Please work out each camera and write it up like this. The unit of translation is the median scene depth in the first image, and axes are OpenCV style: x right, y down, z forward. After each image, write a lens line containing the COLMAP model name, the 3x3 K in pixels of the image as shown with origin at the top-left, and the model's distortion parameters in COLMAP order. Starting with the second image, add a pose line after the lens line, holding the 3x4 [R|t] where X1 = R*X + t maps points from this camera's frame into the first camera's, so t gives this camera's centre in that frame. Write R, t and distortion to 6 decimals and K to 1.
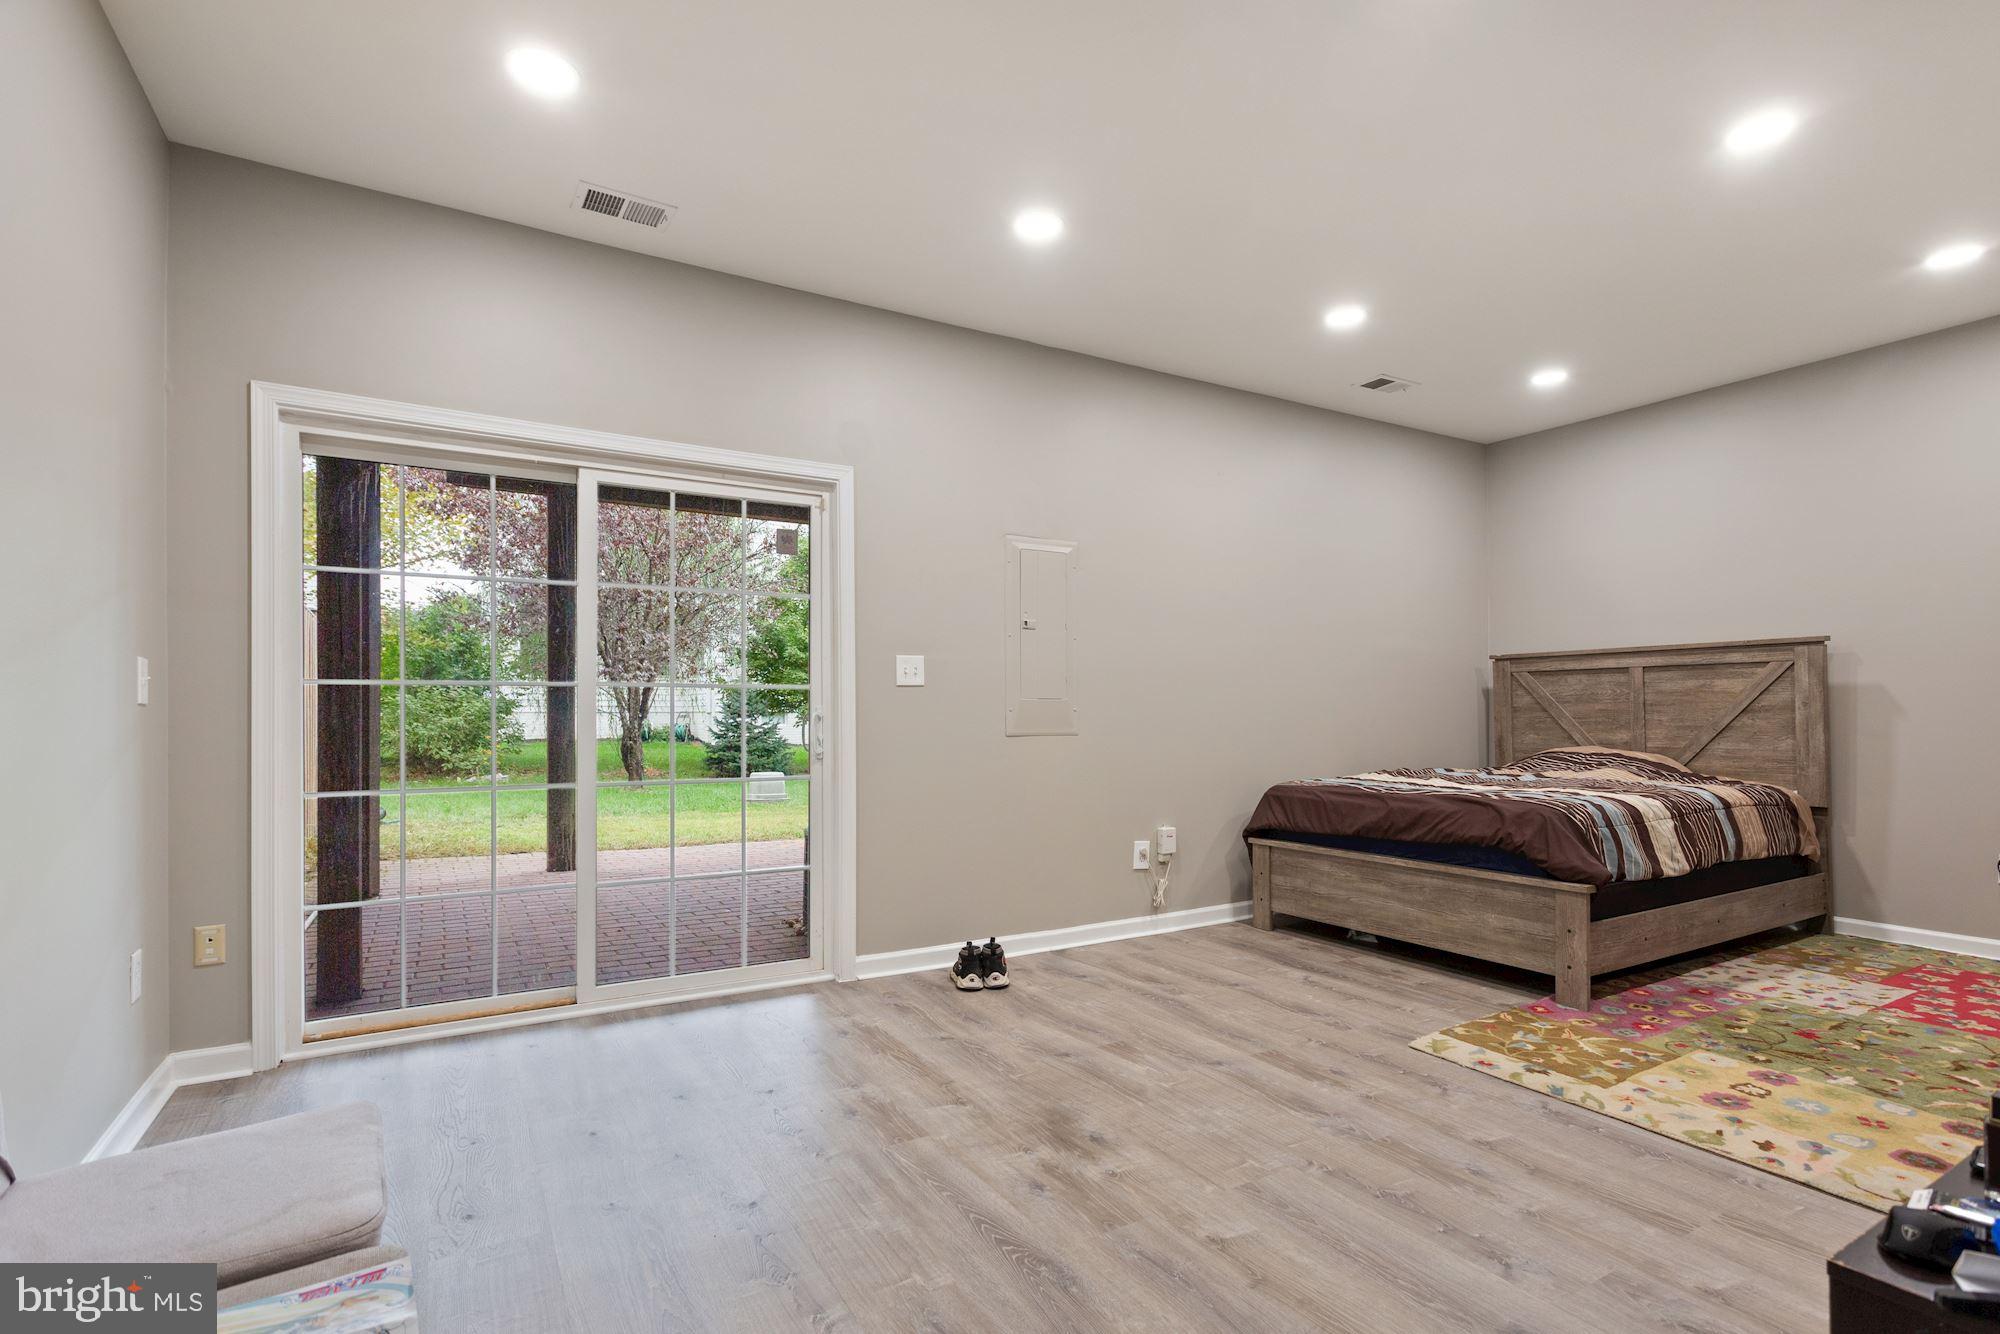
lens RADIAL K [[955.9, 0, 1006.3], [0, 955.9, 707.9], [0, 0, 1]] dist [-0.000413, 0.000972]
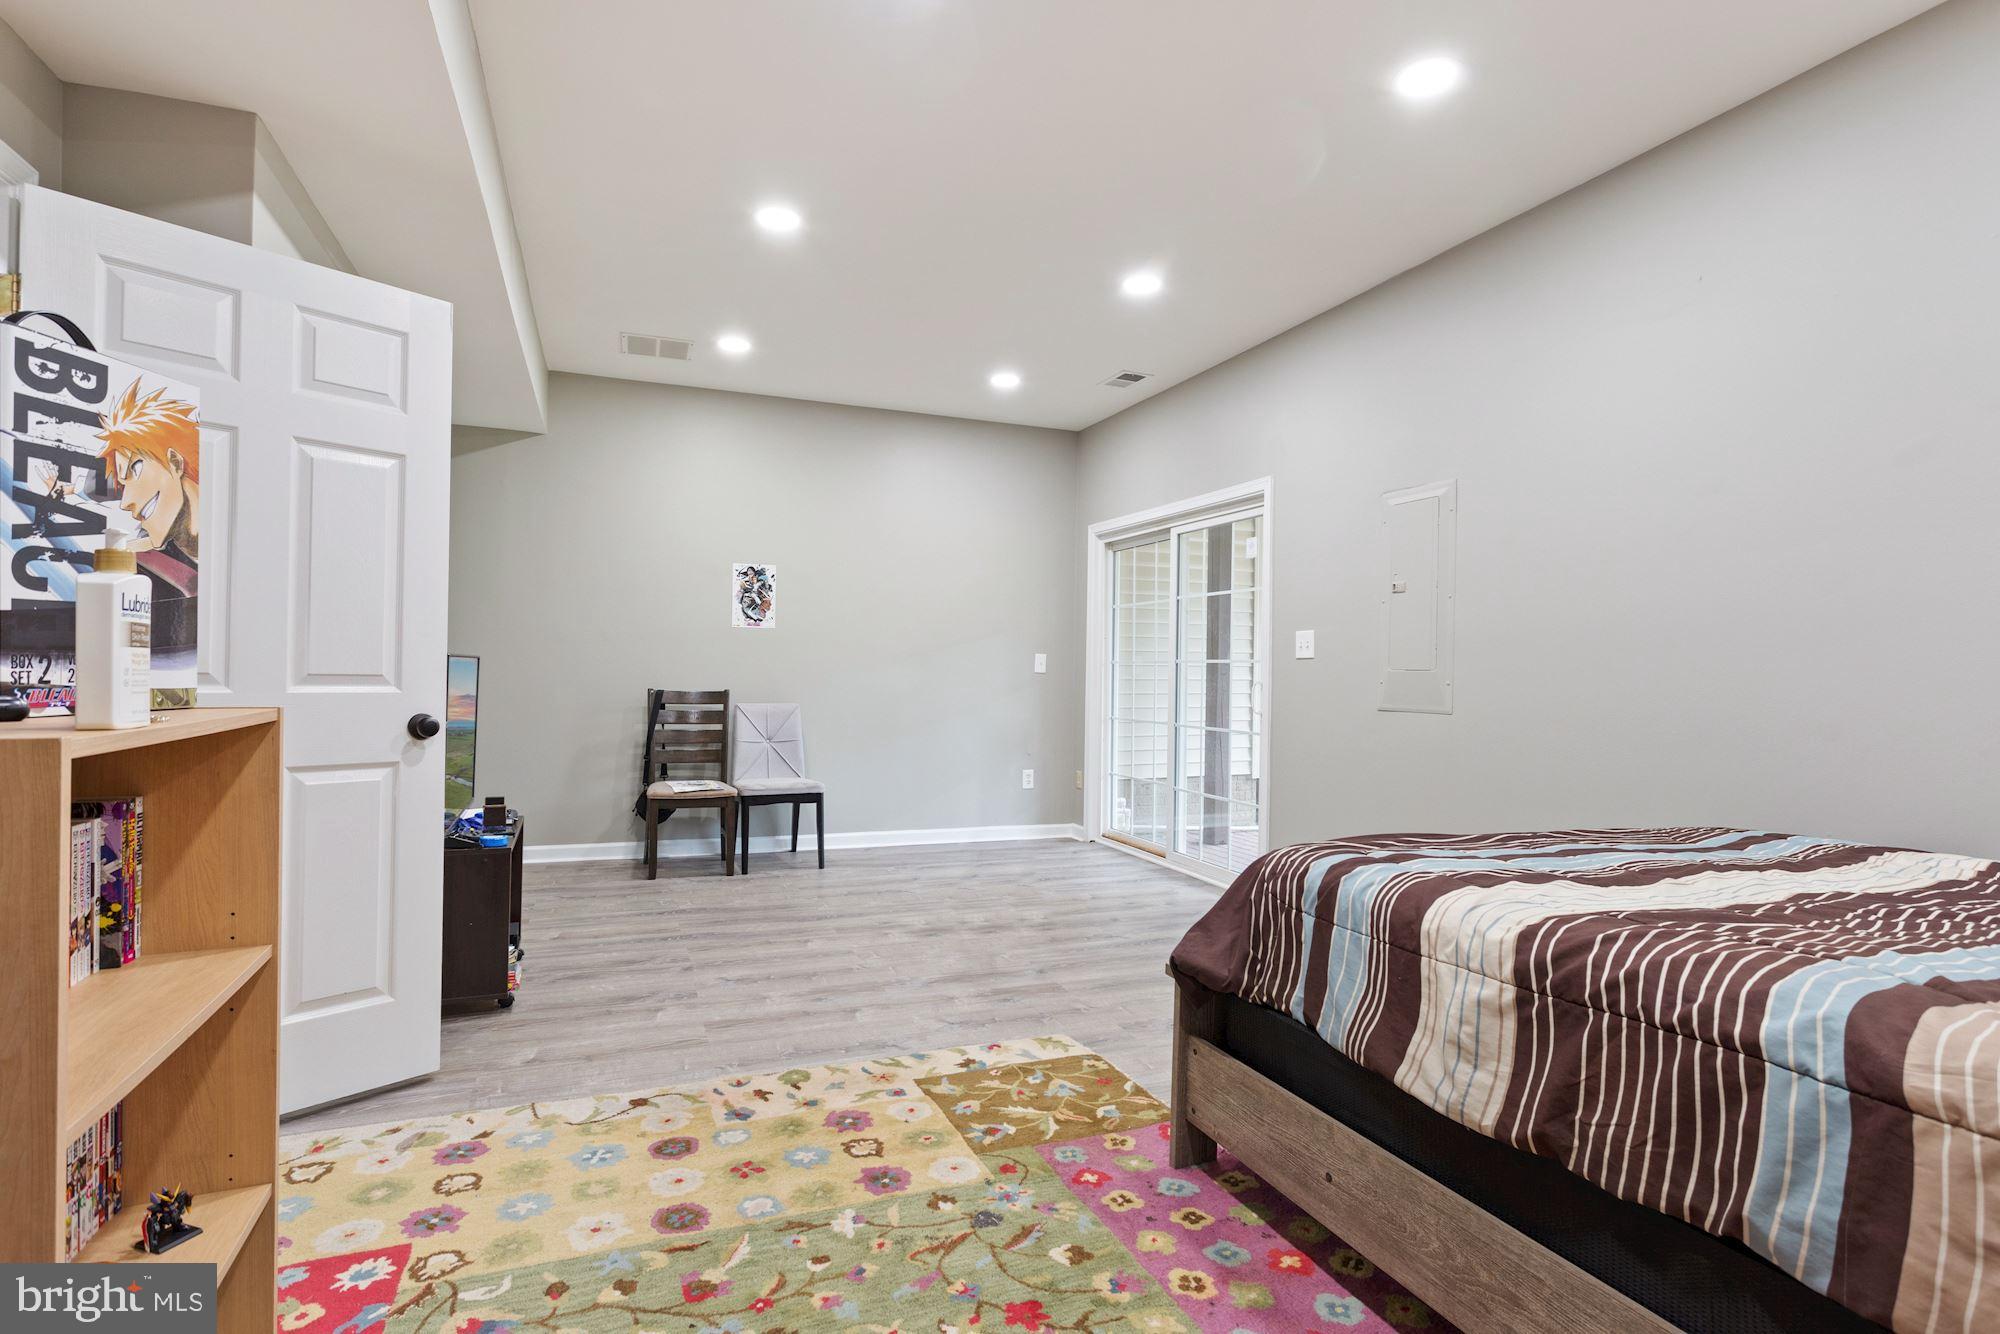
lens RADIAL K [[988.8, 0, 1000.0], [0, 988.8, 667.0], [0, 0, 1]] dist [-0.002019, 0.000503]
pose [[-0.153496, -0.006413, -0.988128, 1.144129], [-0.012354, 0.999913, -0.004570, -0.004221], [0.988072, 0.011506, -0.153562, 0.889785]]
